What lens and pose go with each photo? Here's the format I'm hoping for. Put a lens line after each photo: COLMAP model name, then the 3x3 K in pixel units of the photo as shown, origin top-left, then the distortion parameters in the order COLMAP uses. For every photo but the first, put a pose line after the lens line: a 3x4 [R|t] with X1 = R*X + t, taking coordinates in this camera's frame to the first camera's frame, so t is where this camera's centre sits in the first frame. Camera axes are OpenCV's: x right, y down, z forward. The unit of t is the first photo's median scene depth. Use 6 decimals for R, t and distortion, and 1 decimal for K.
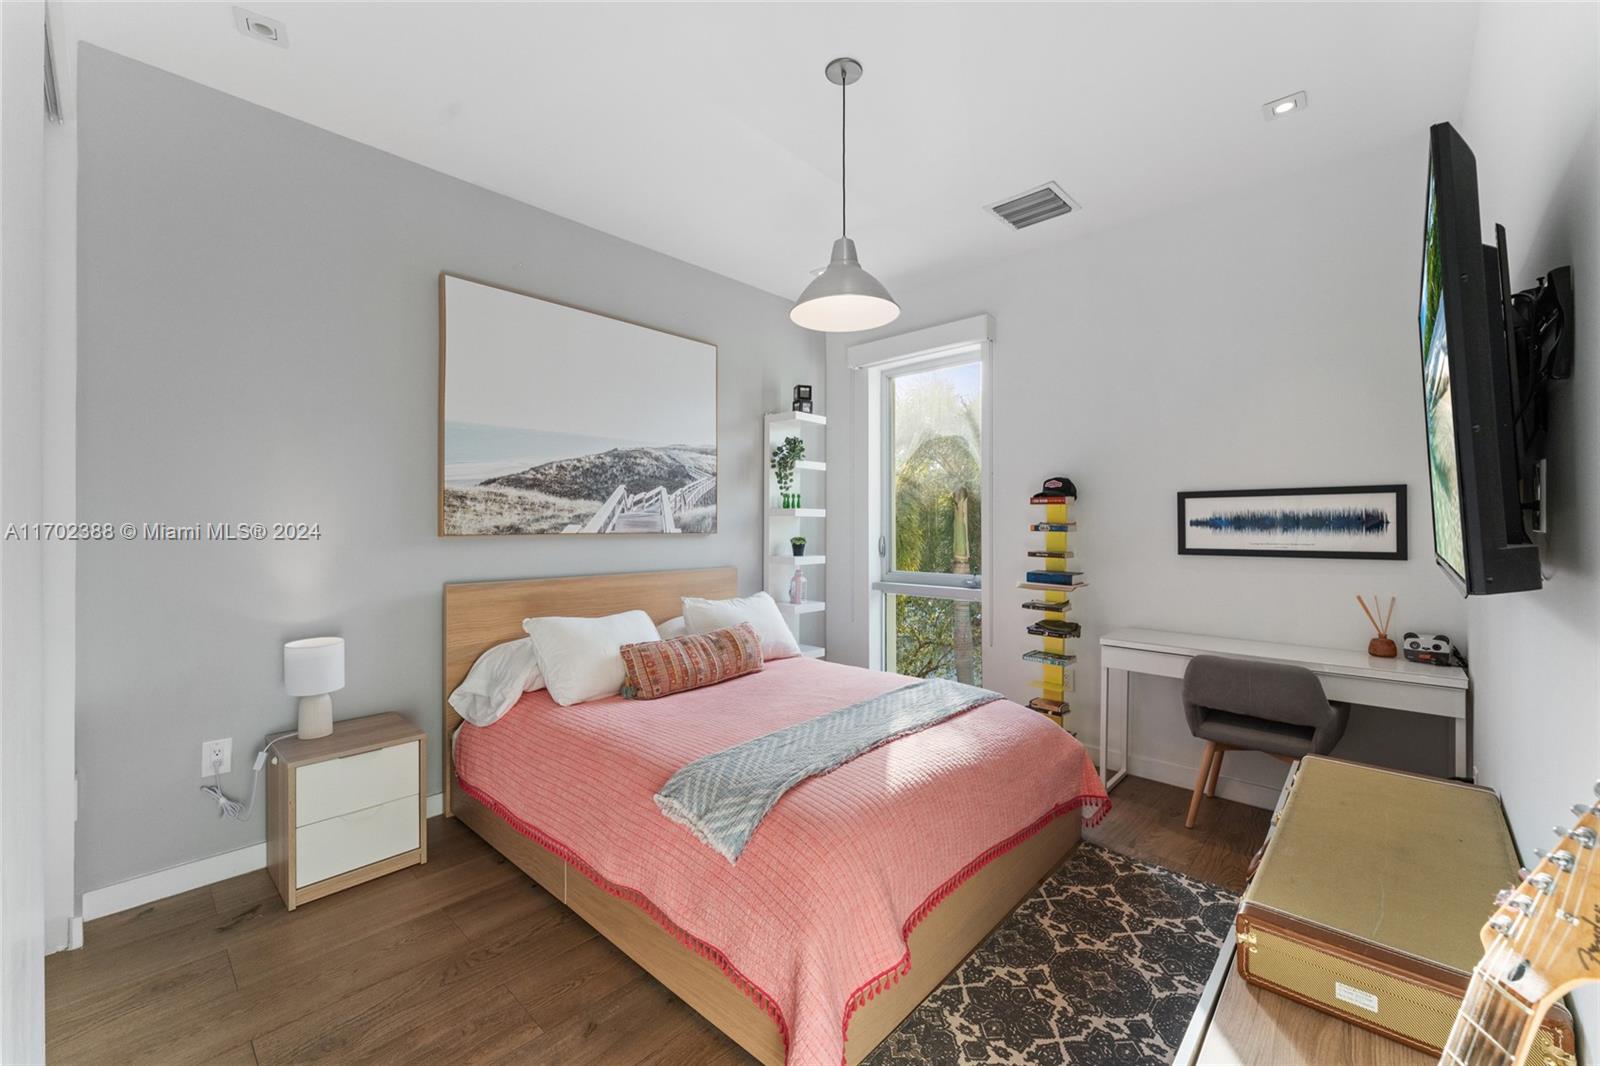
lens RADIAL K [[641.1, 0, 800.1], [0, 641.1, 525.2], [0, 0, 1]] dist [-0.003965, 0.002907]
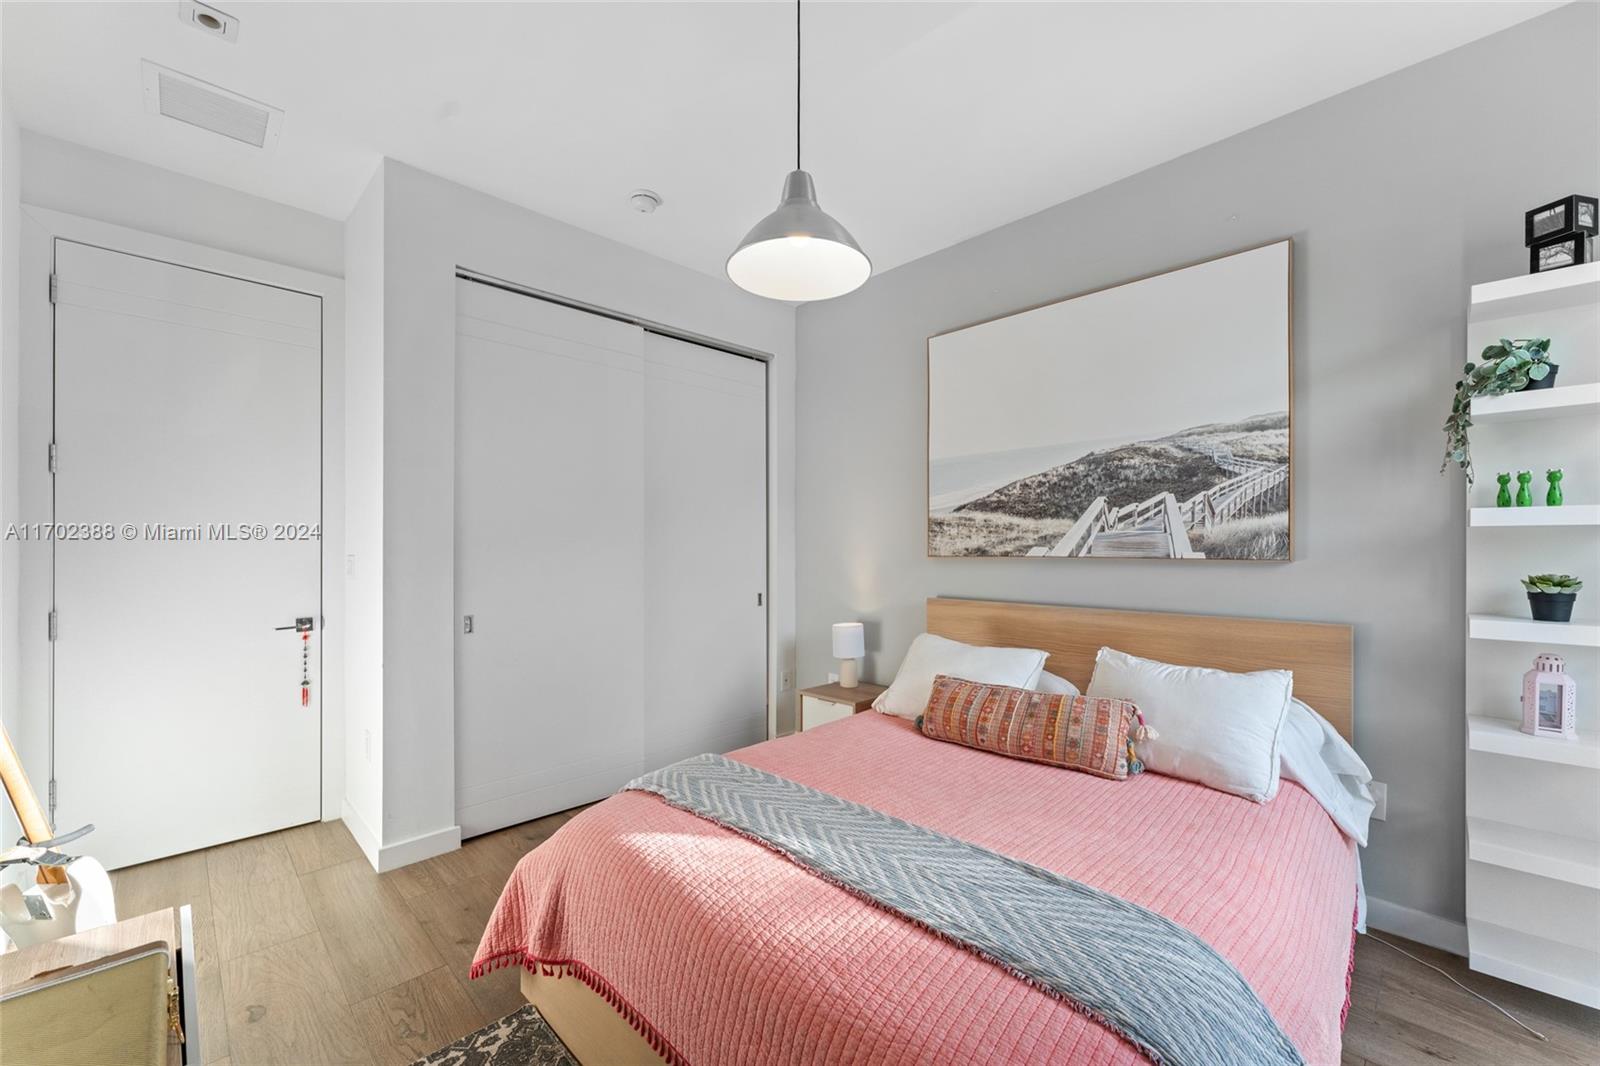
lens RADIAL K [[641.1, 0, 799.8], [0, 641.1, 546.5], [0, 0, 1]] dist [-0.003965, 0.002907]
pose [[-0.043128, -0.002392, -0.999067, 0.543993], [0.001589, 0.999996, -0.002463, 0.000342], [0.999068, -0.001694, -0.043124, 0.673843]]
